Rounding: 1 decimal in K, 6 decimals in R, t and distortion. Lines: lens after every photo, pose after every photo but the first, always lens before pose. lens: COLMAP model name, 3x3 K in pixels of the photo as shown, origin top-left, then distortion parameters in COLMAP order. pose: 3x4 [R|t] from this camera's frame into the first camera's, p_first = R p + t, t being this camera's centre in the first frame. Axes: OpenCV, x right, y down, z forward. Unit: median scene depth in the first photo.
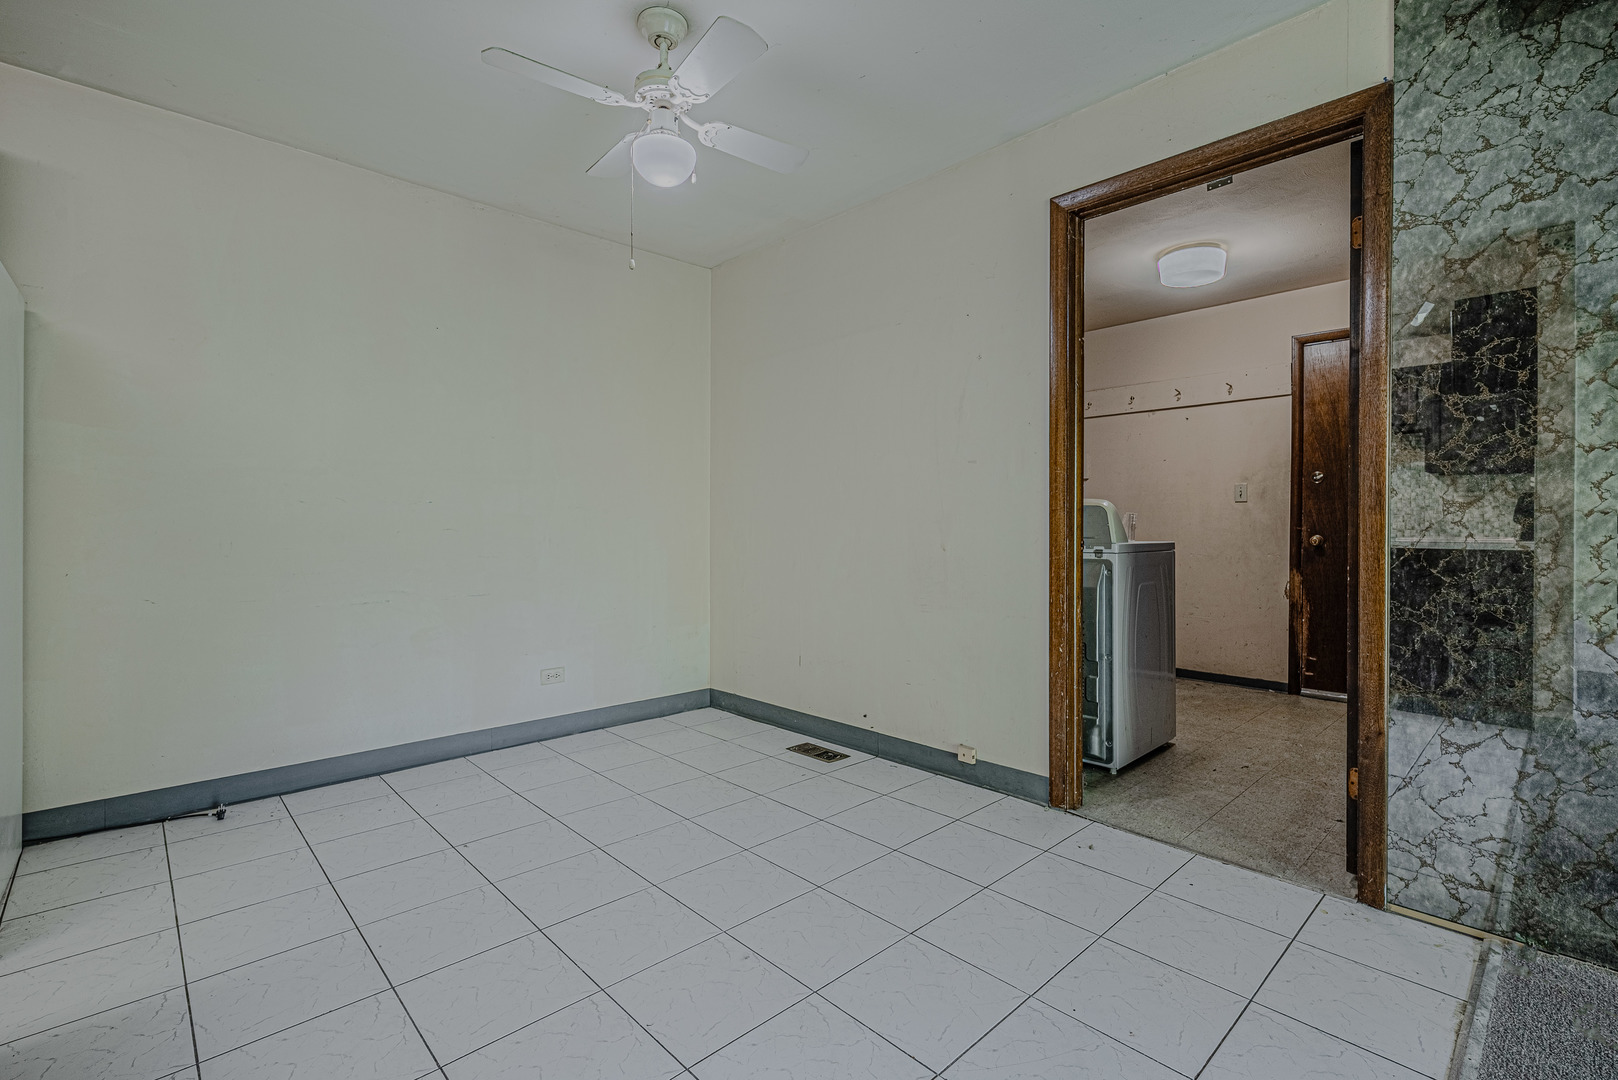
lens RADIAL K [[725.9, 0, 815.3], [0, 725.9, 535.7], [0, 0, 1]] dist [-0.003753, 0.000287]
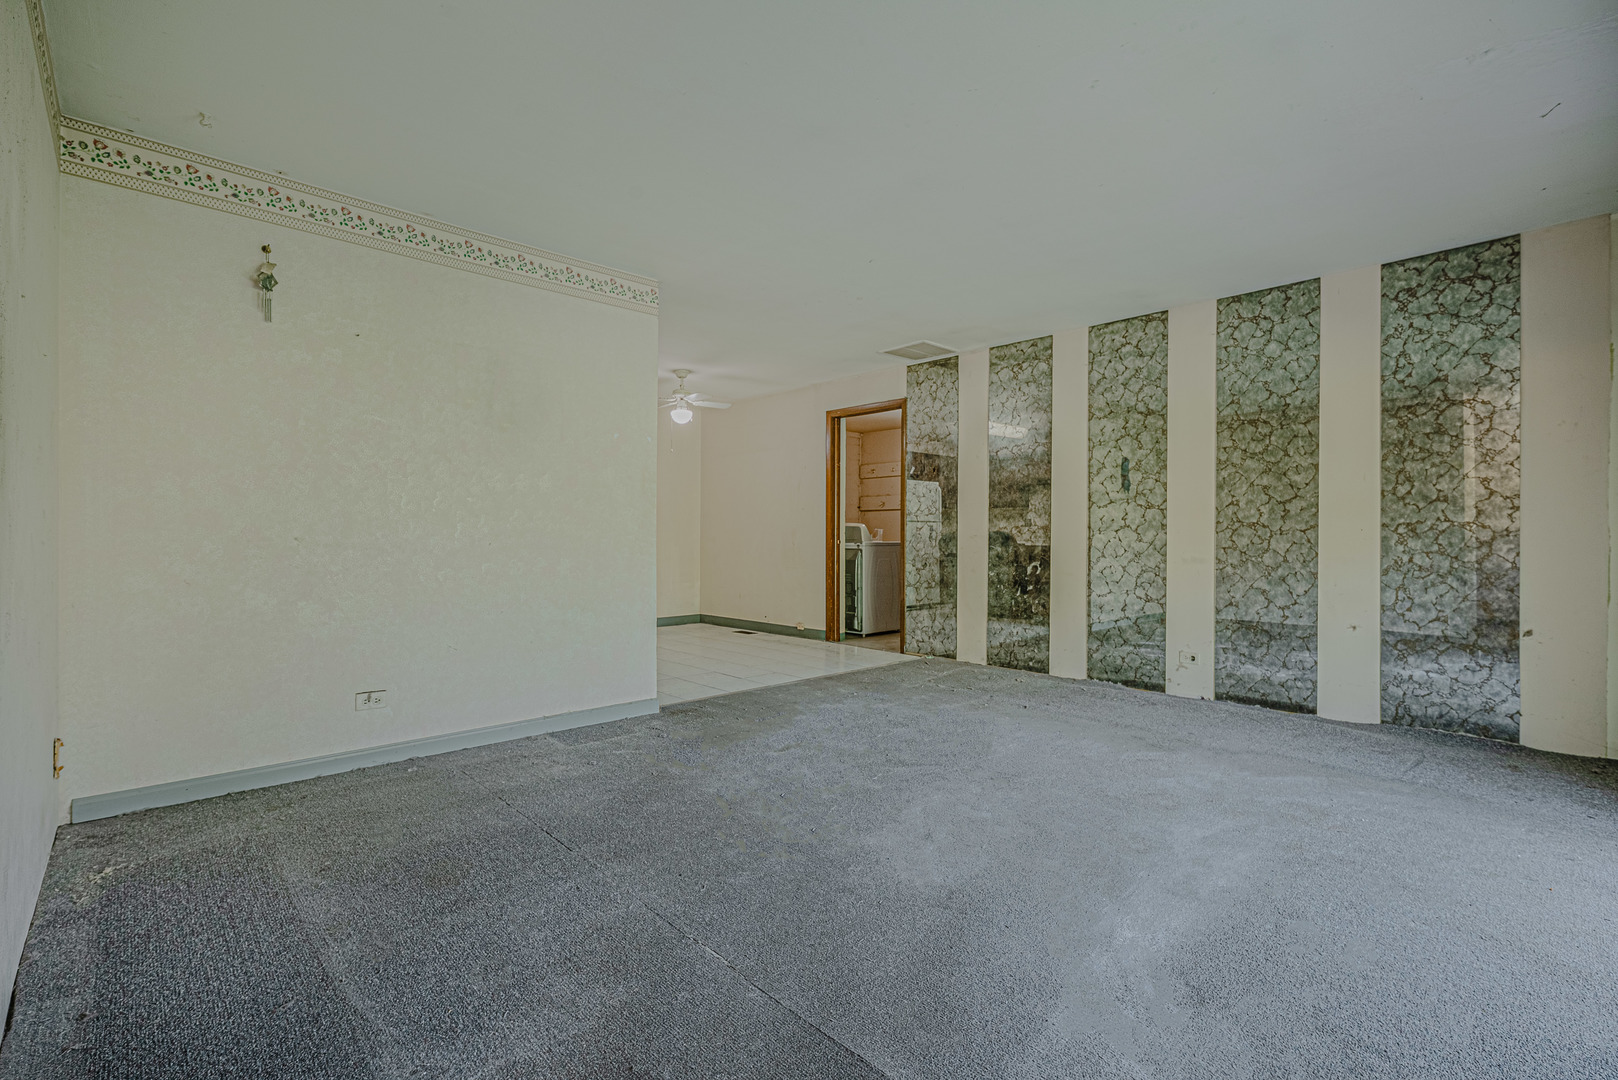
lens RADIAL K [[725.9, 0, 806.1], [0, 725.9, 535.8], [0, 0, 1]] dist [-0.003753, 0.000287]
pose [[0.999925, -0.000862, -0.012230, 0.253710], [0.000718, 0.999931, -0.011738, 0.017781], [0.012239, 0.011729, 0.999856, -1.476931]]
